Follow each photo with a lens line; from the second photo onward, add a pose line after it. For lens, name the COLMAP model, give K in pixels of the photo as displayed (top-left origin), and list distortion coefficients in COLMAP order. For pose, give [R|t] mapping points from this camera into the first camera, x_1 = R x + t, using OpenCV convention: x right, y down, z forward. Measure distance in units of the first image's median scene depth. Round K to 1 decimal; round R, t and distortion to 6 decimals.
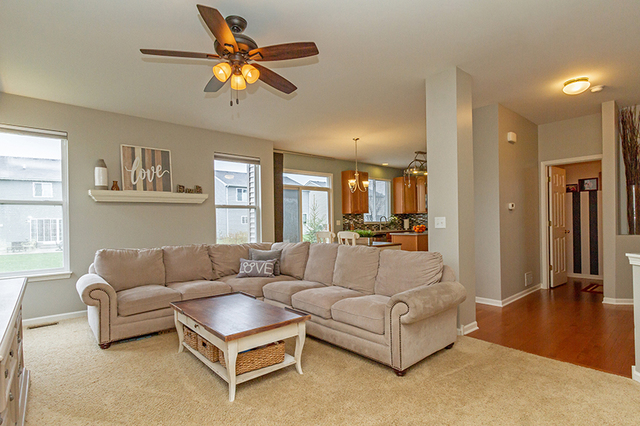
lens RADIAL K [[319.5, 0, 331.3], [0, 319.5, 224.1], [0, 0, 1]] dist [-0.004186, -0.000353]
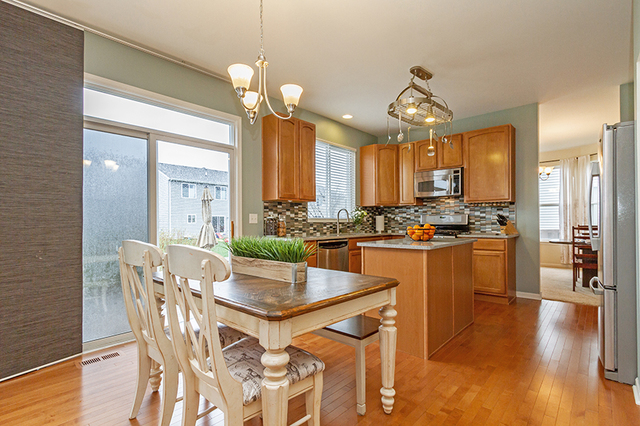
lens RADIAL K [[294.4, 0, 319.5], [0, 294.4, 221.6], [0, 0, 1]] dist [0.002020, -0.000697]
pose [[0.996604, 0.011733, 0.081502, 0.087245], [-0.010850, 0.999878, -0.011262, 0.004456], [-0.081624, 0.010339, 0.996610, 0.536136]]
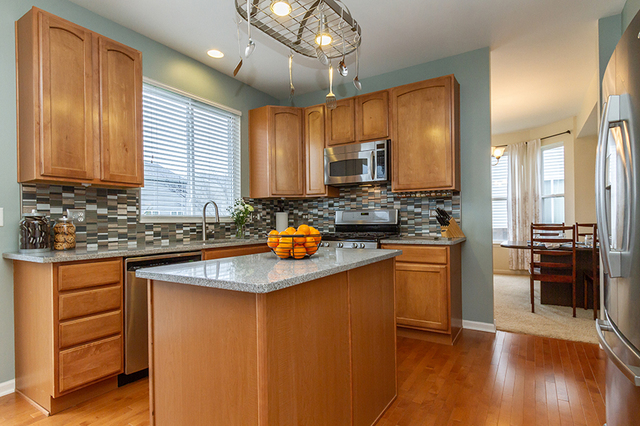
lens RADIAL K [[328.3, 0, 311.9], [0, 328.3, 221.7], [0, 0, 1]] dist [0.003915, 0.001254]
pose [[0.968813, 0.003327, 0.247772, 0.201084], [-0.001018, 0.999955, -0.009443, 0.001700], [-0.247792, 0.008896, 0.968772, 0.685453]]
